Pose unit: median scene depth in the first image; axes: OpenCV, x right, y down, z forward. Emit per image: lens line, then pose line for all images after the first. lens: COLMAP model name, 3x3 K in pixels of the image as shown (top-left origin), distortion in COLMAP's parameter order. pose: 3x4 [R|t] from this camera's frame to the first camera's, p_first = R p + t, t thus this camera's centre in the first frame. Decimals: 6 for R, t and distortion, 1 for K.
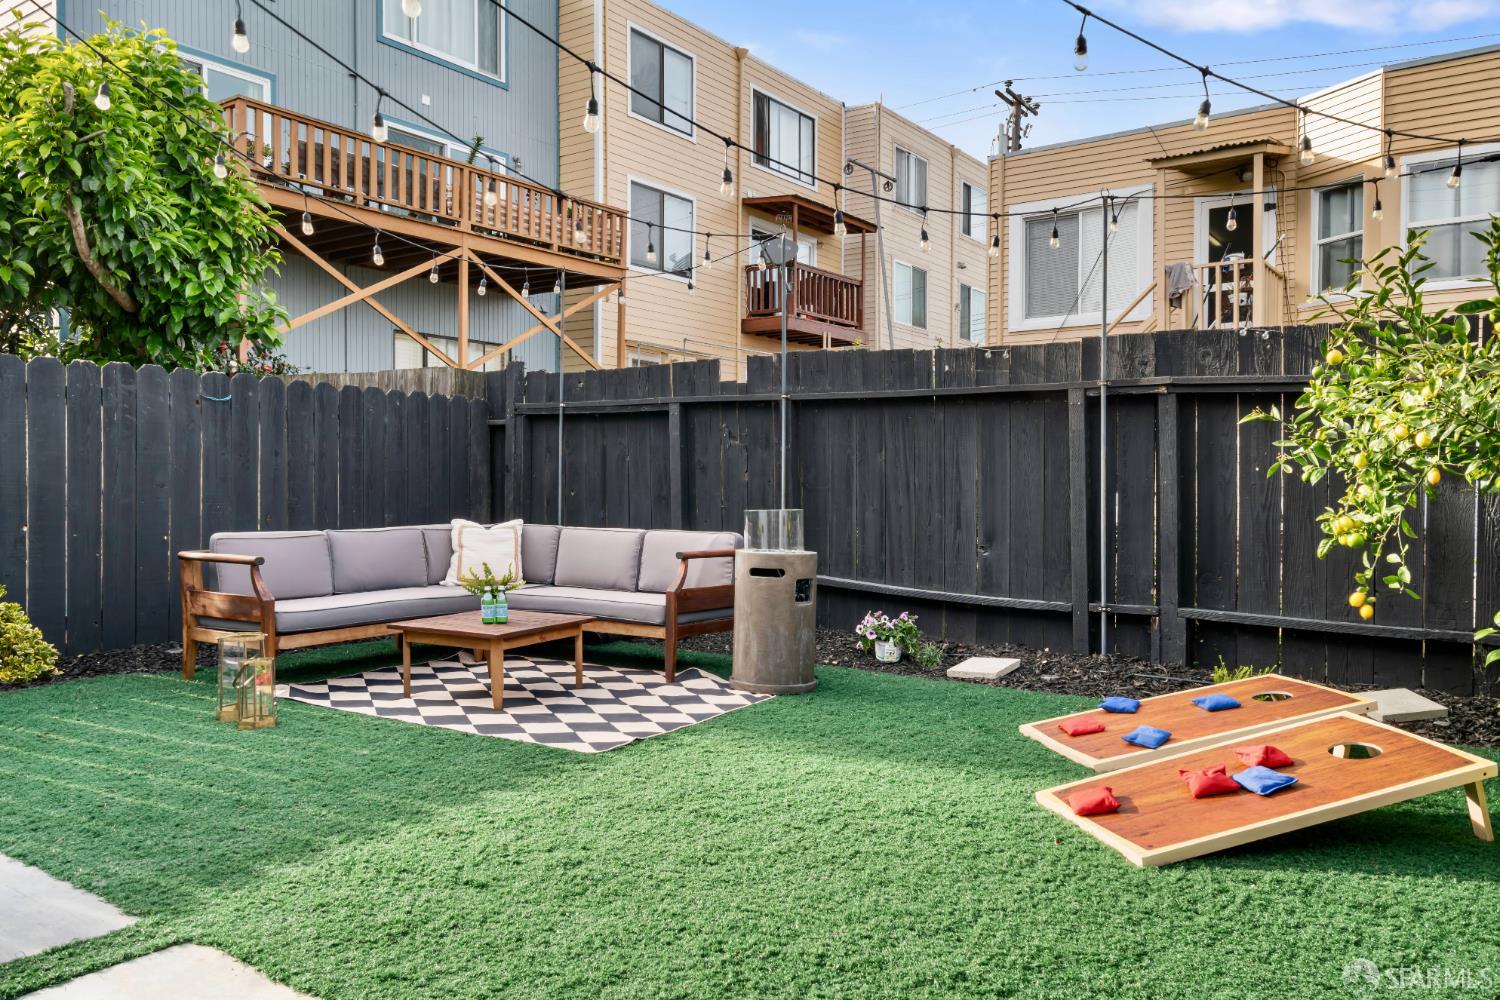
lens RADIAL K [[1149.1, 0, 746.3], [0, 1149.1, 482.3], [0, 0, 1]] dist [0.001997, 0.004240]
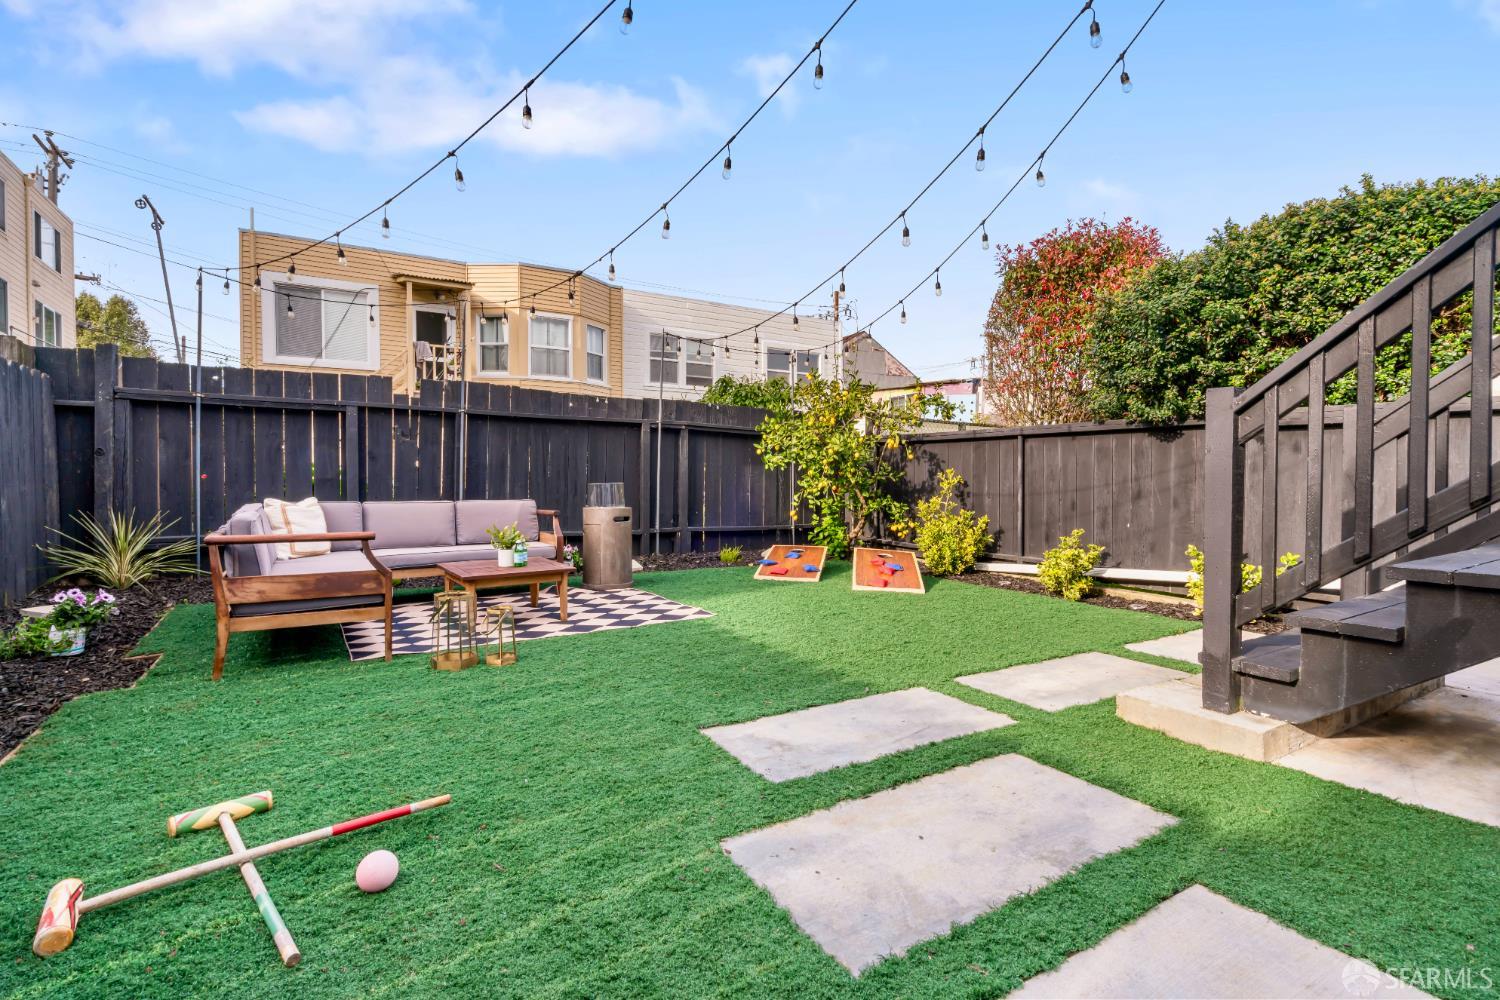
lens RADIAL K [[676.6, 0, 750.5], [0, 676.6, 495.2], [0, 0, 1]] dist [-0.000218, 0.000466]
pose [[0.381680, -0.024854, 0.923960, -0.675661], [0.000035, 0.999639, 0.026876, 0.011585], [-0.924294, -0.010226, 0.381543, 0.342403]]
